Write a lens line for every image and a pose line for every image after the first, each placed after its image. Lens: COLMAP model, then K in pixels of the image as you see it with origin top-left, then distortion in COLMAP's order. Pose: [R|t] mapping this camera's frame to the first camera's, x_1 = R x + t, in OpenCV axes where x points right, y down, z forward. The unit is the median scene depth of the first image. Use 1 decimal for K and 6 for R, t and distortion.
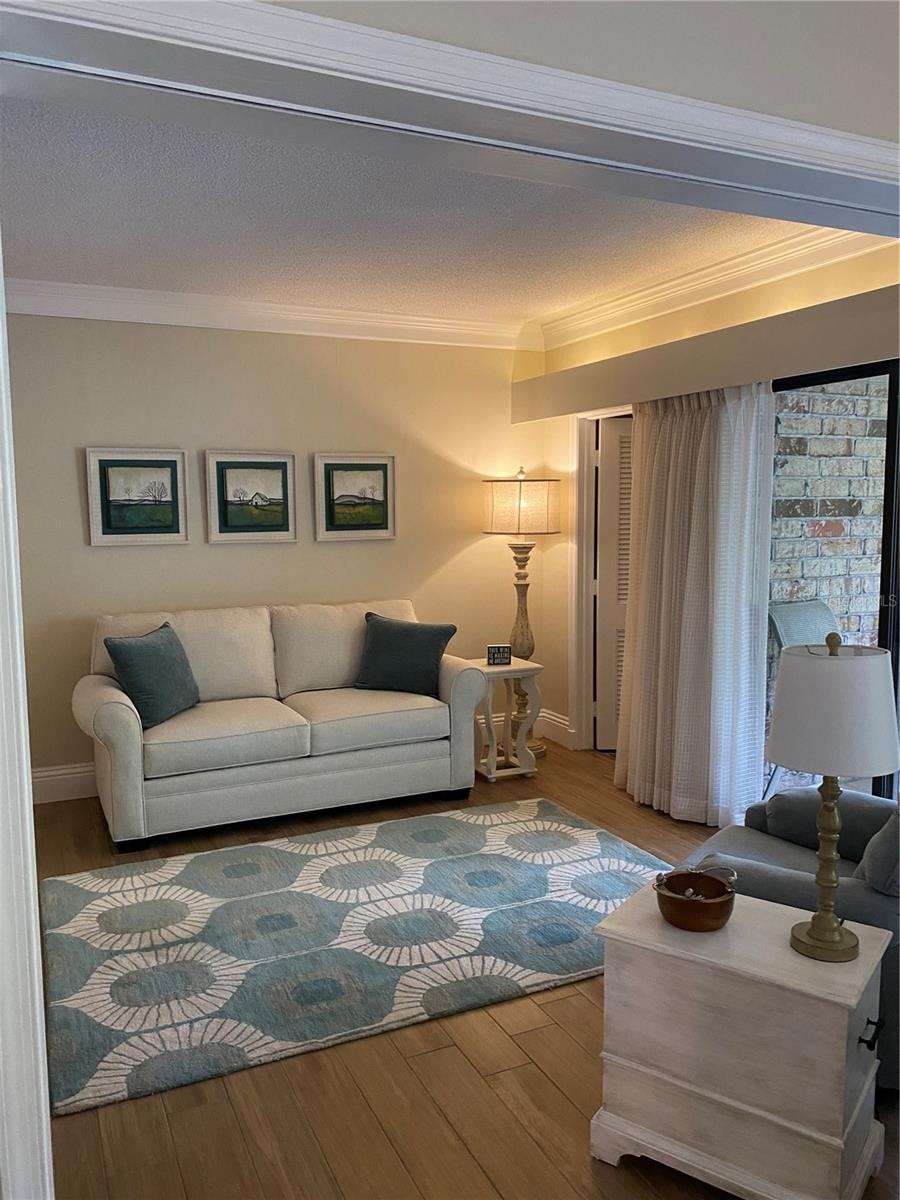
lens RADIAL K [[900.5, 0, 450.0], [0, 900.5, 600.0], [0, 0, 1]] dist [0.007650, -0.036106]
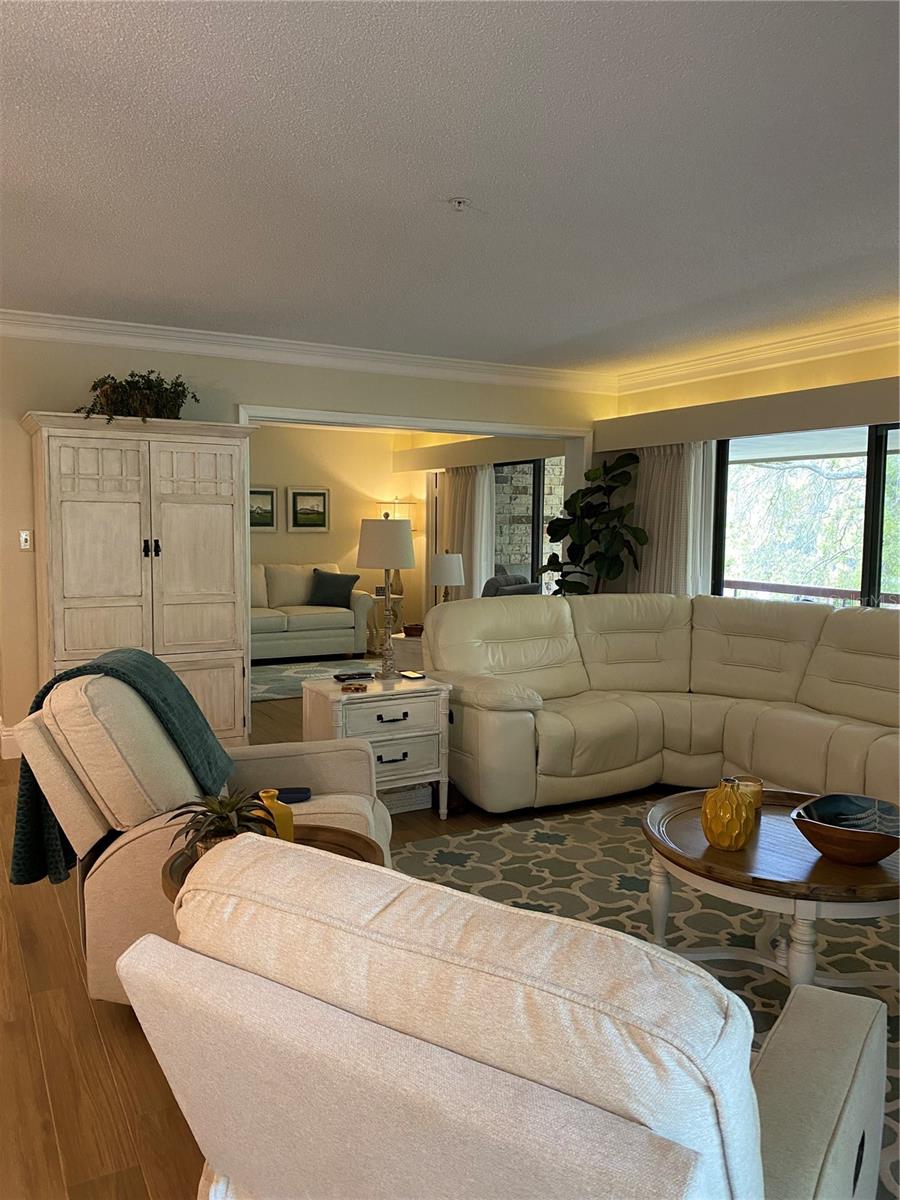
lens RADIAL K [[900.5, 0, 450.0], [0, 900.5, 600.0], [0, 0, 1]] dist [0.007650, -0.036106]
pose [[0.997262, 0.014267, 0.072562, 0.060771], [-0.013079, 0.999773, -0.016823, 0.110151], [-0.072785, 0.015828, 0.997222, -0.968347]]
